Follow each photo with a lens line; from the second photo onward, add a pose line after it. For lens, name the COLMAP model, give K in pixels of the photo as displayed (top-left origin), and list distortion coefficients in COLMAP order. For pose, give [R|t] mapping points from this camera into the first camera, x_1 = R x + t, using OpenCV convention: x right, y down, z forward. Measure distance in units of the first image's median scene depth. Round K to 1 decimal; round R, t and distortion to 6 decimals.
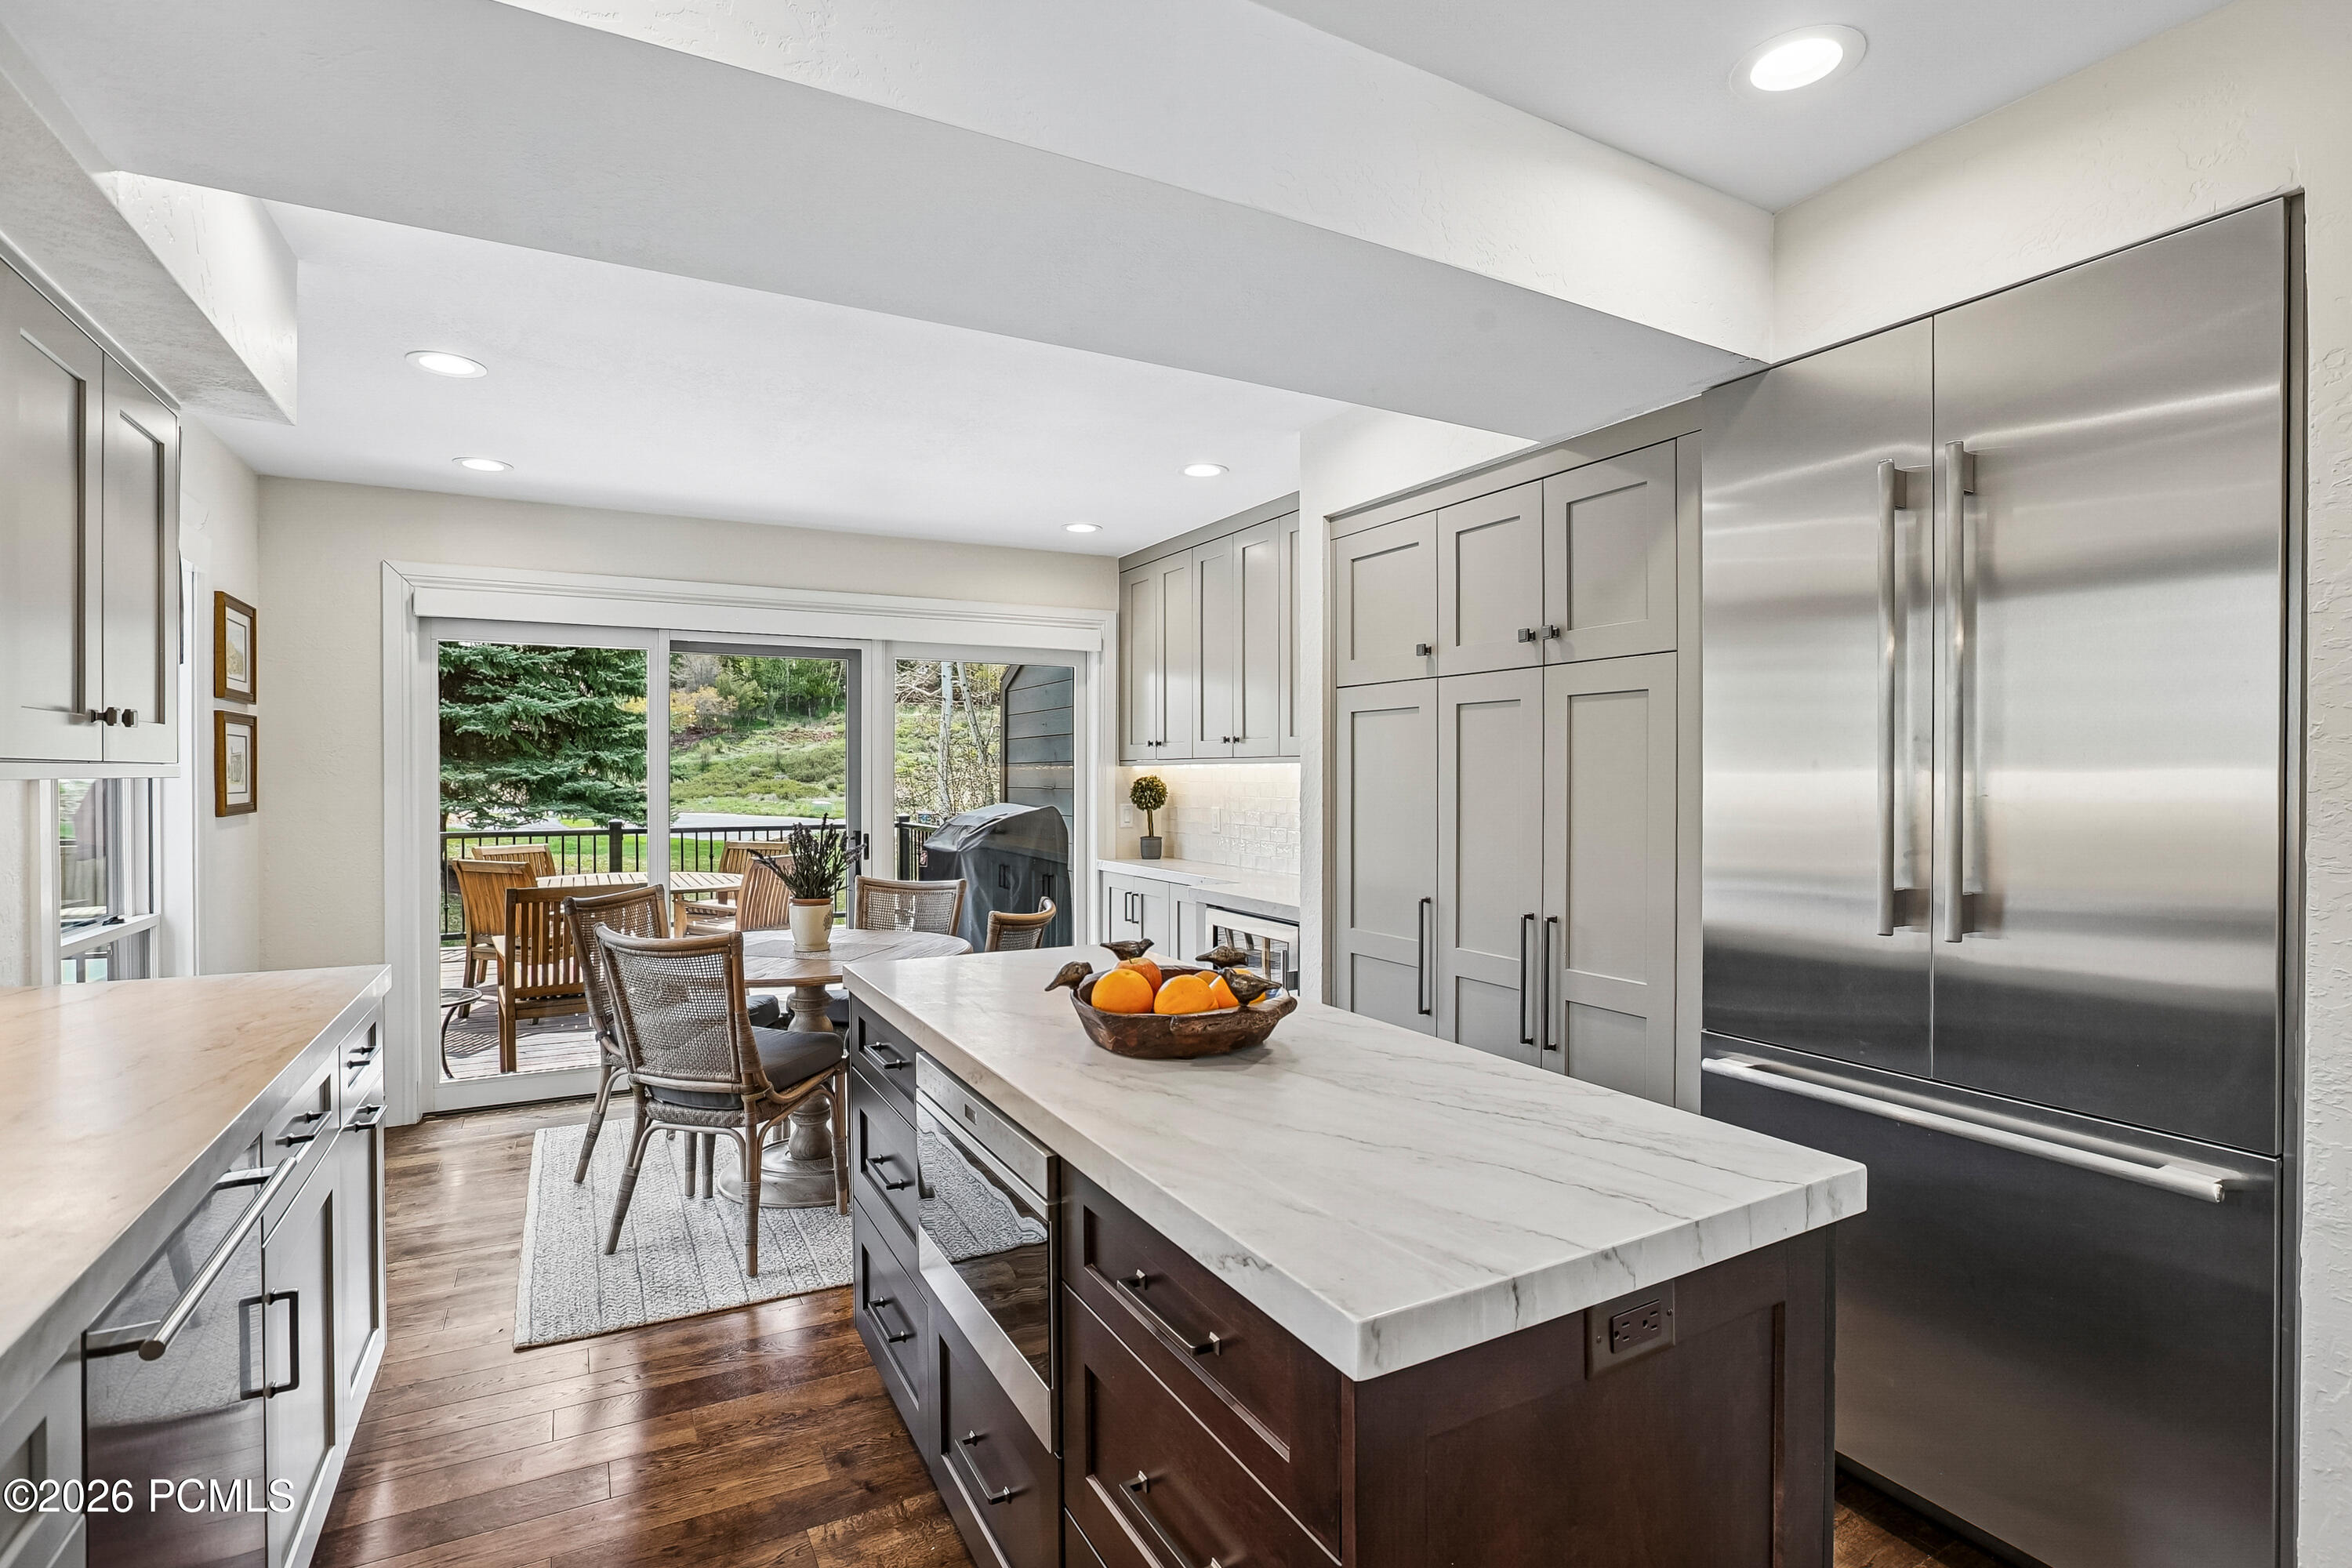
lens RADIAL K [[1123.5, 0, 1178.1], [0, 1123.5, 775.8], [0, 0, 1]] dist [-0.055830, 0.020466]
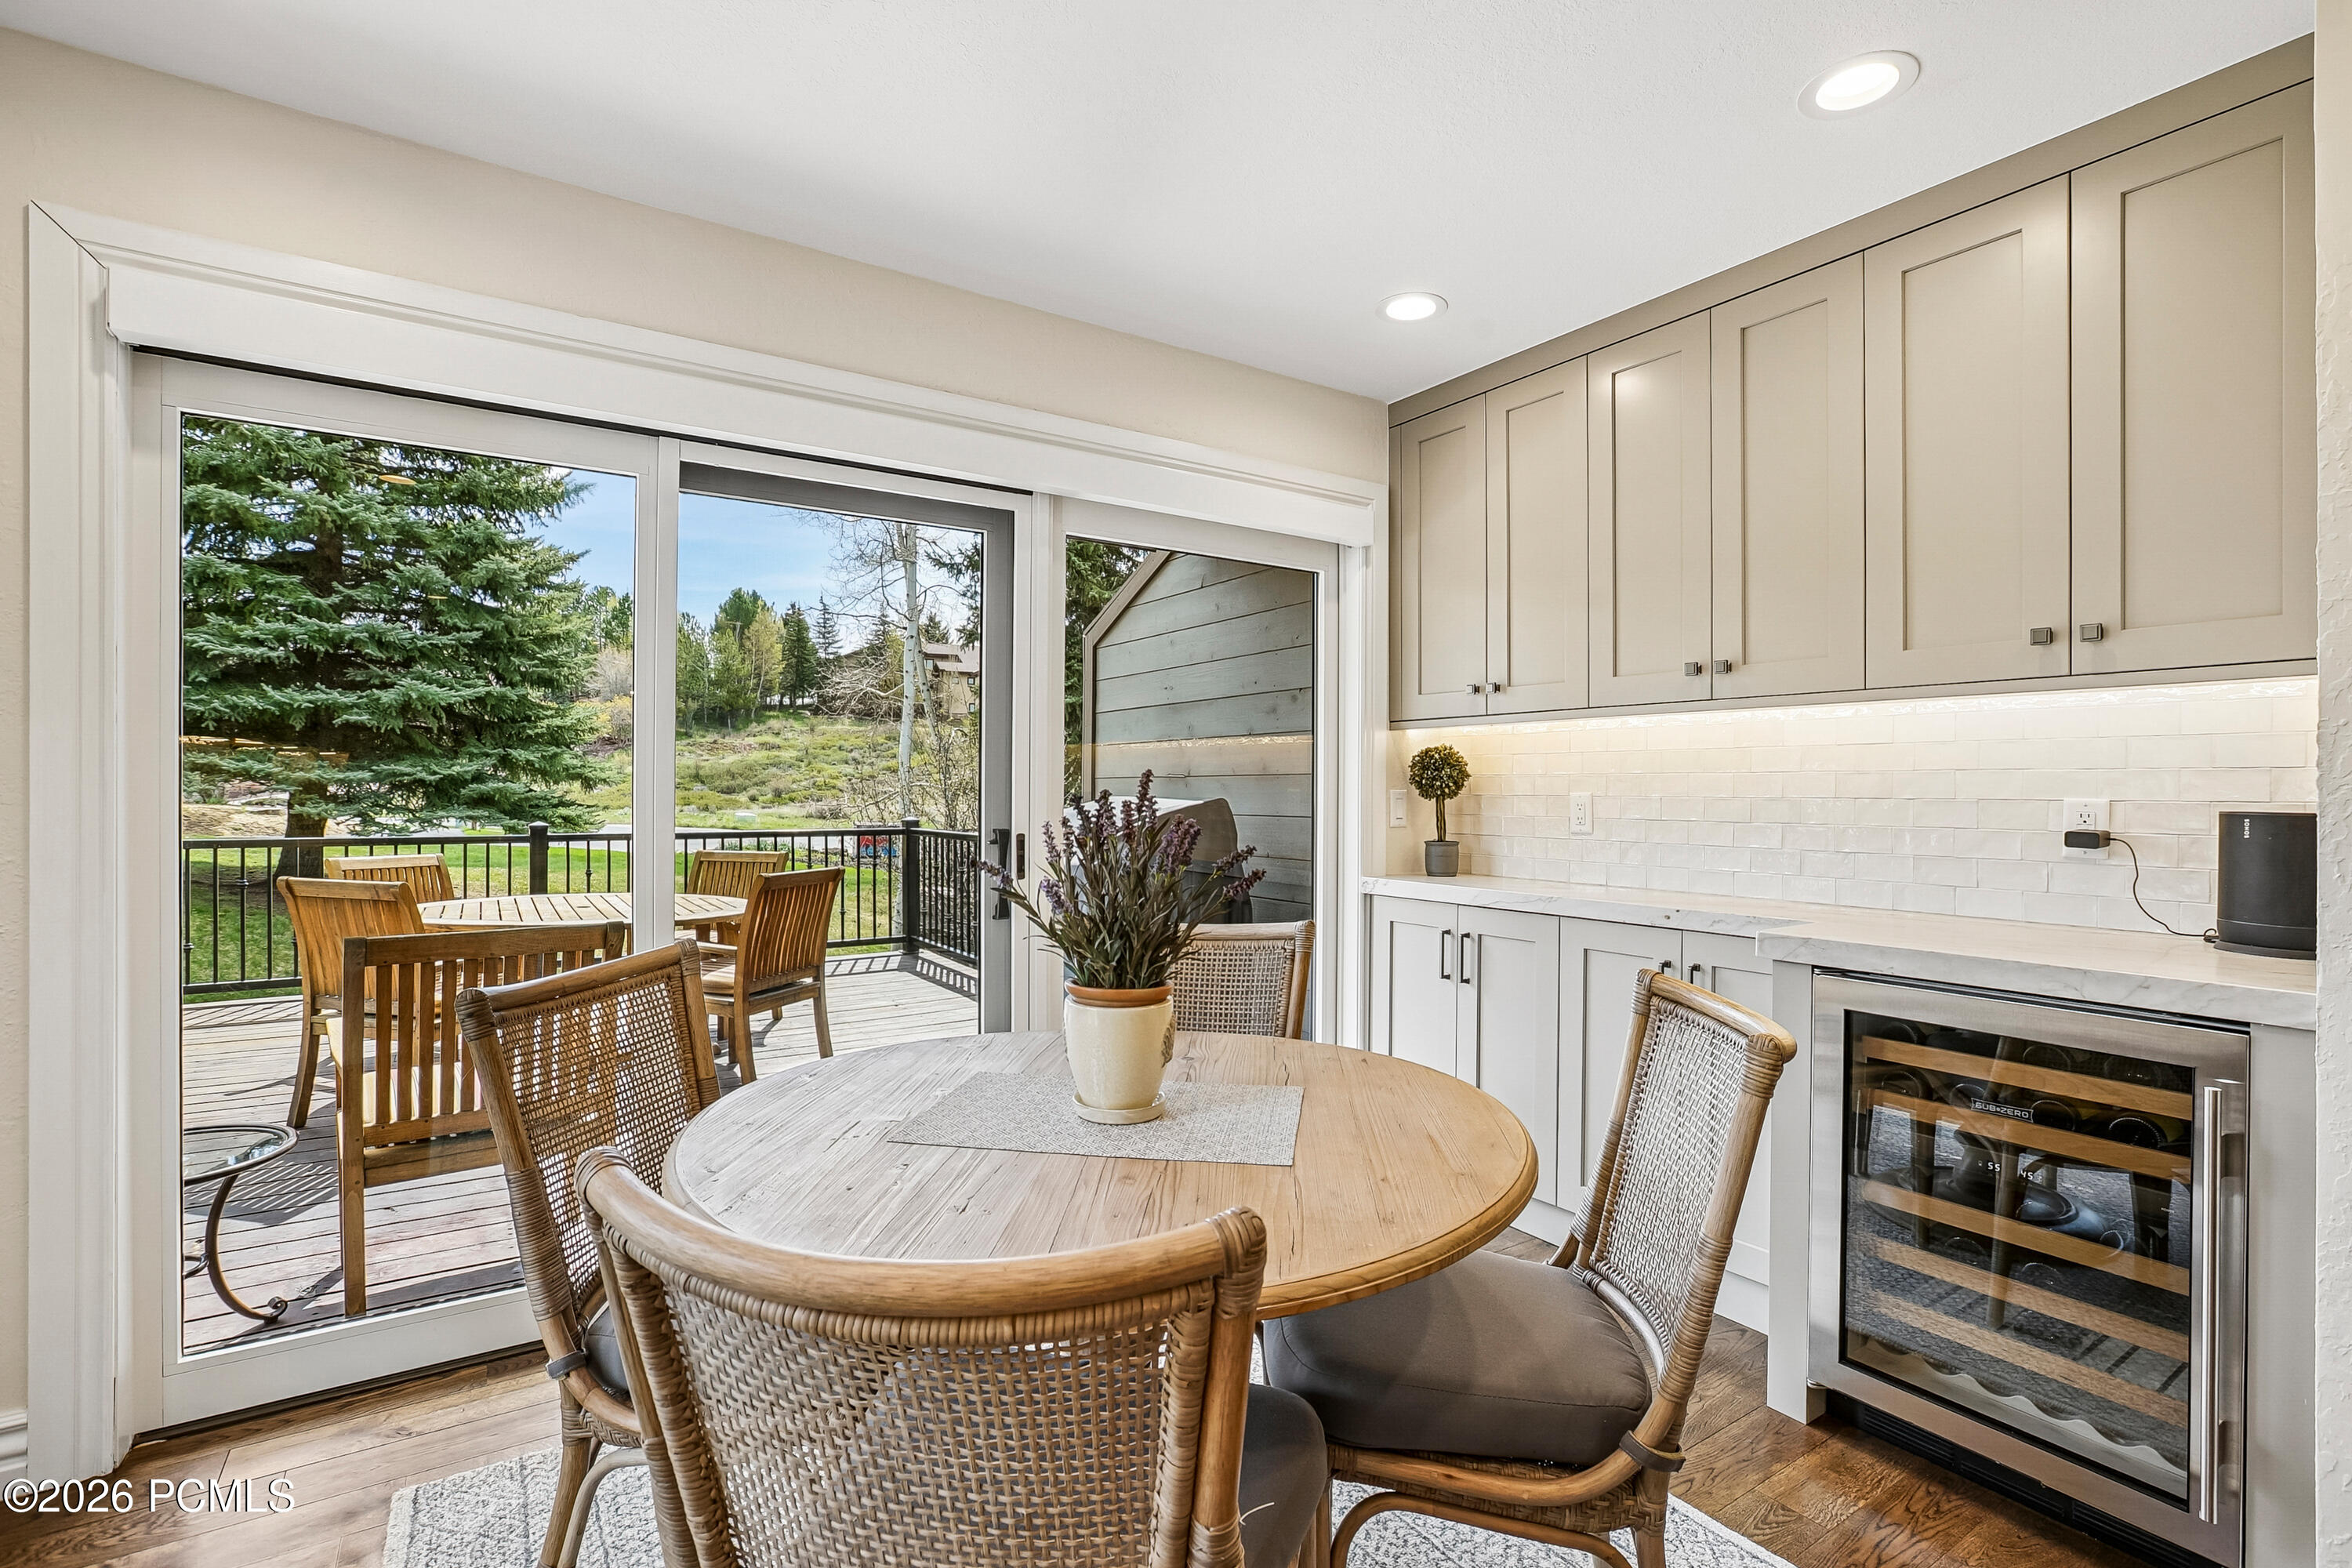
lens RADIAL K [[1087.0, 0, 1183.9], [0, 1087.0, 793.9], [0, 0, 1]] dist [-0.049675, 0.020456]
pose [[0.996482, 0.006646, 0.083539, -0.096824], [-0.006807, 0.999975, 0.001639, 0.012029], [-0.083526, -0.002202, 0.996503, 0.175566]]
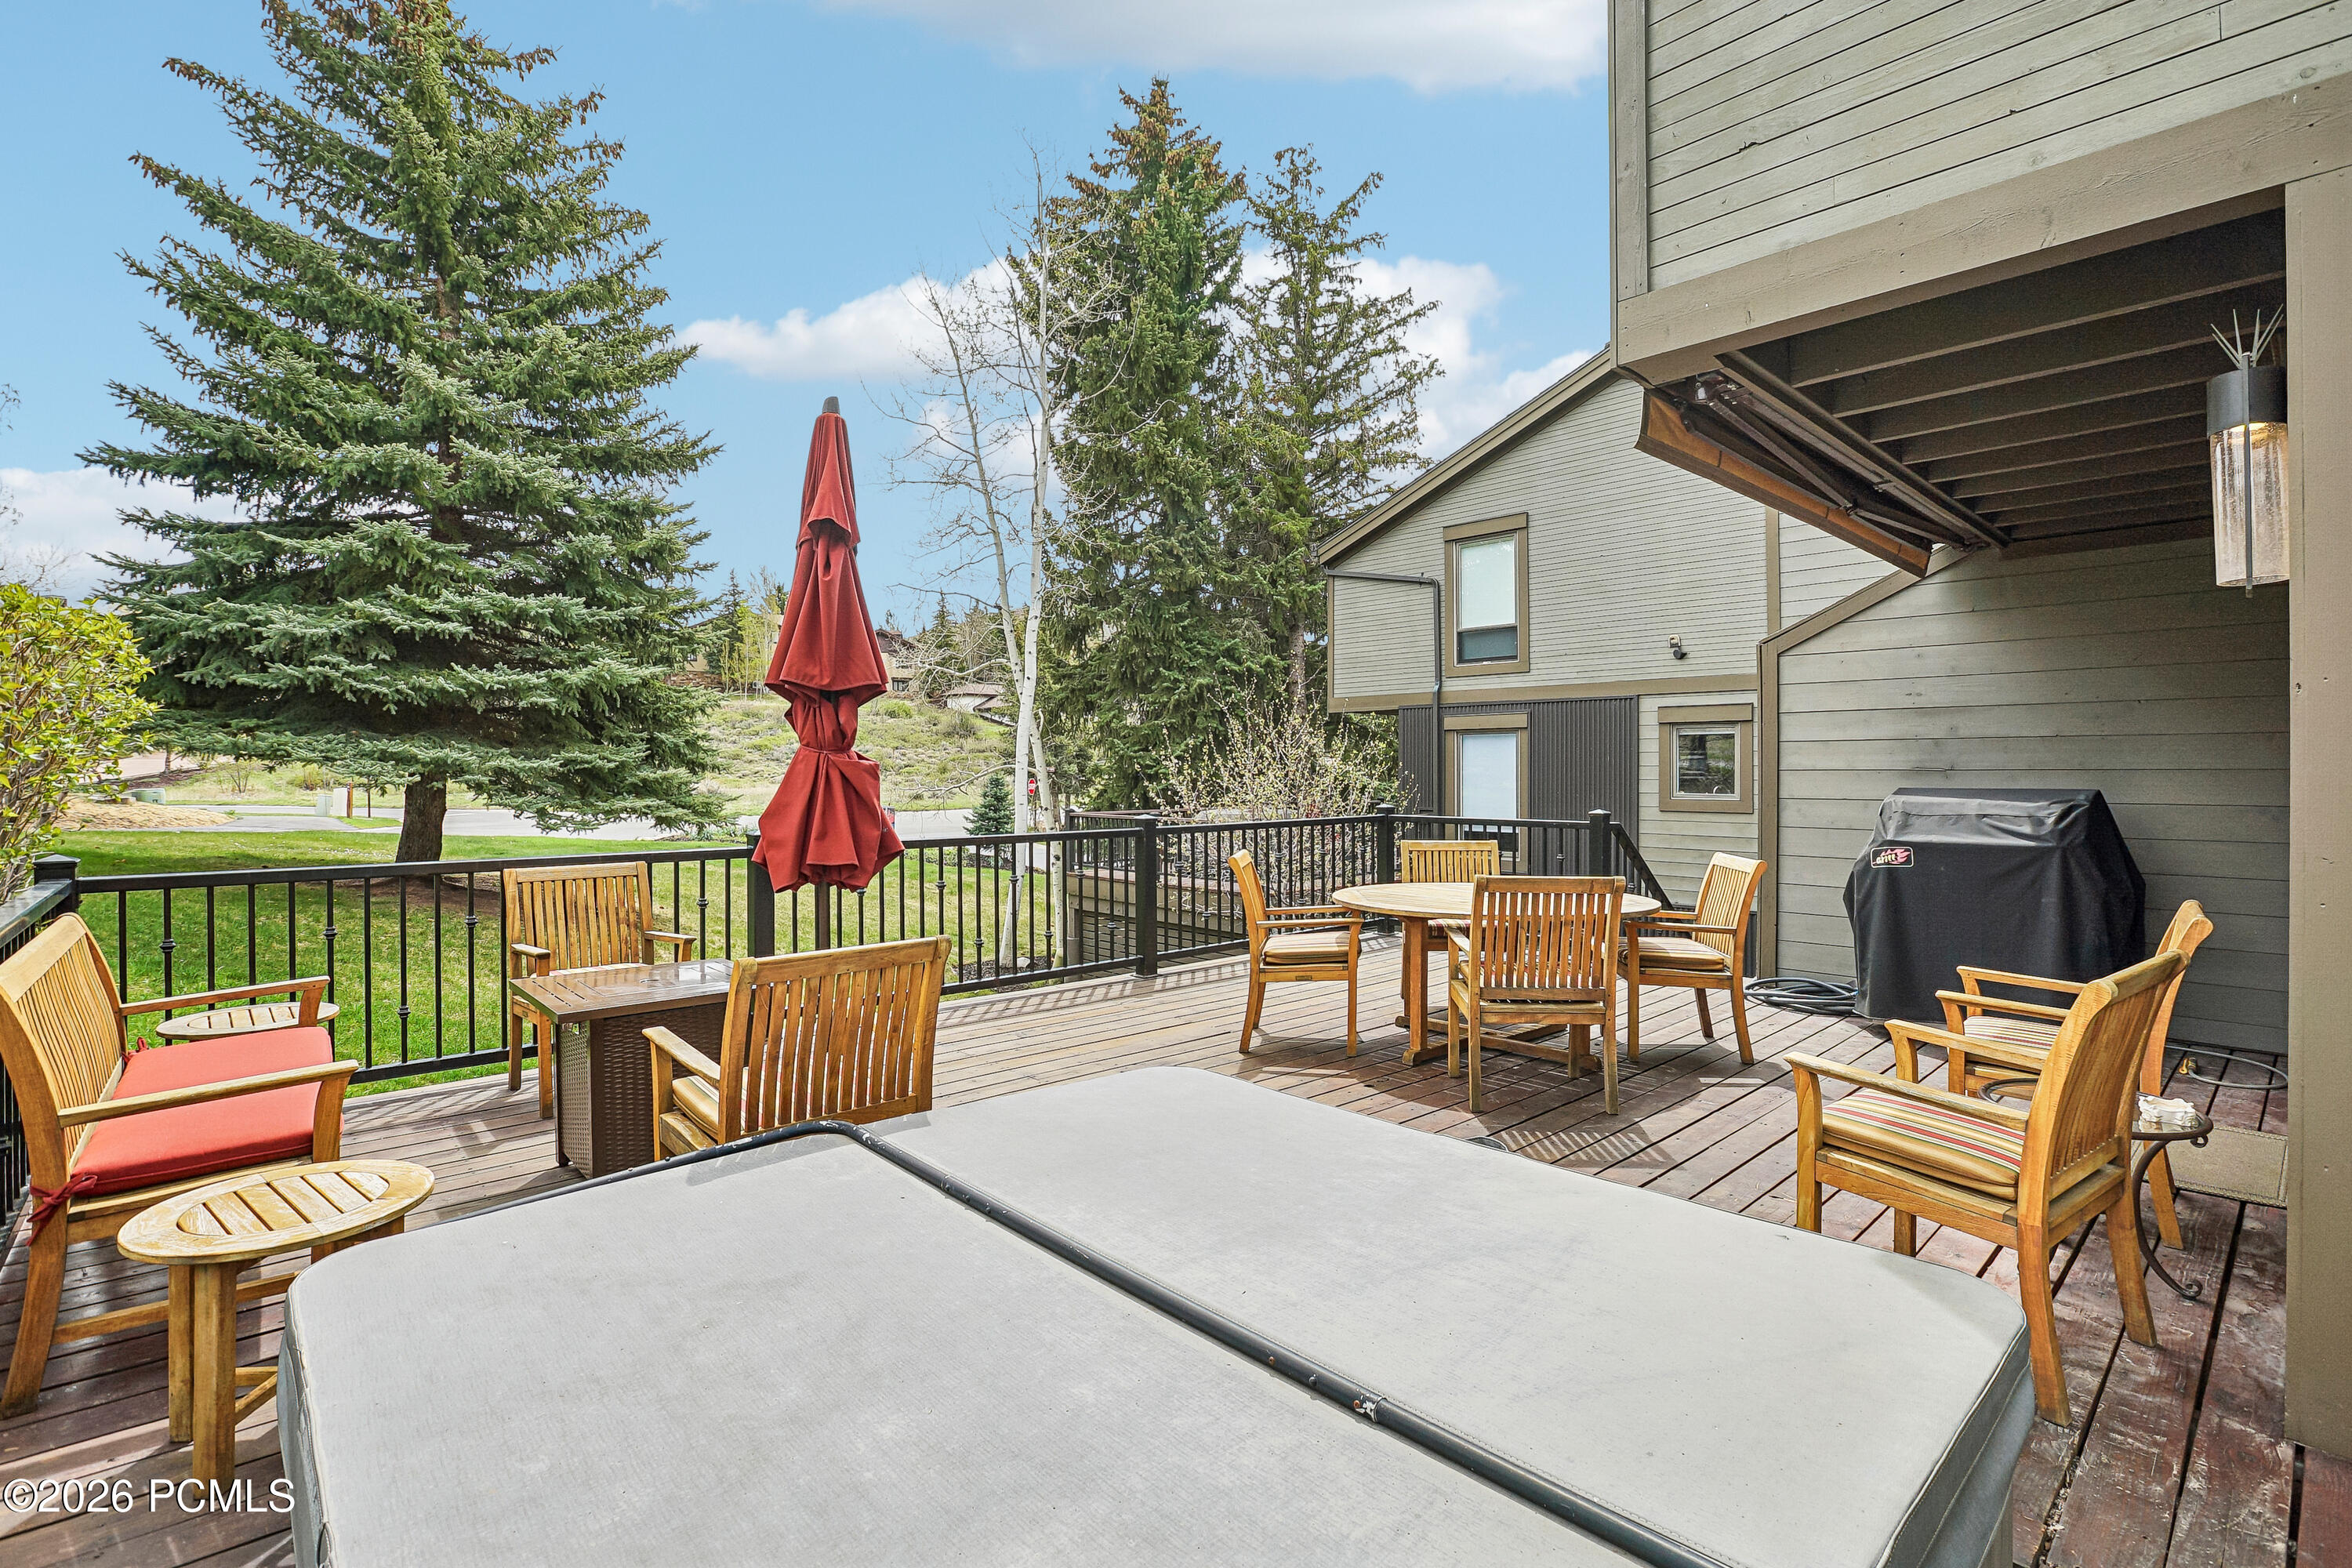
lens RADIAL K [[1108.5, 0, 1188.6], [0, 1108.5, 781.7], [0, 0, 1]] dist [-0.057650, 0.021208]
pose [[0.971004, -0.007577, 0.238945, -0.506702], [0.004430, 0.999896, 0.013704, 0.006724], [-0.239024, -0.012248, 0.970936, 0.202833]]
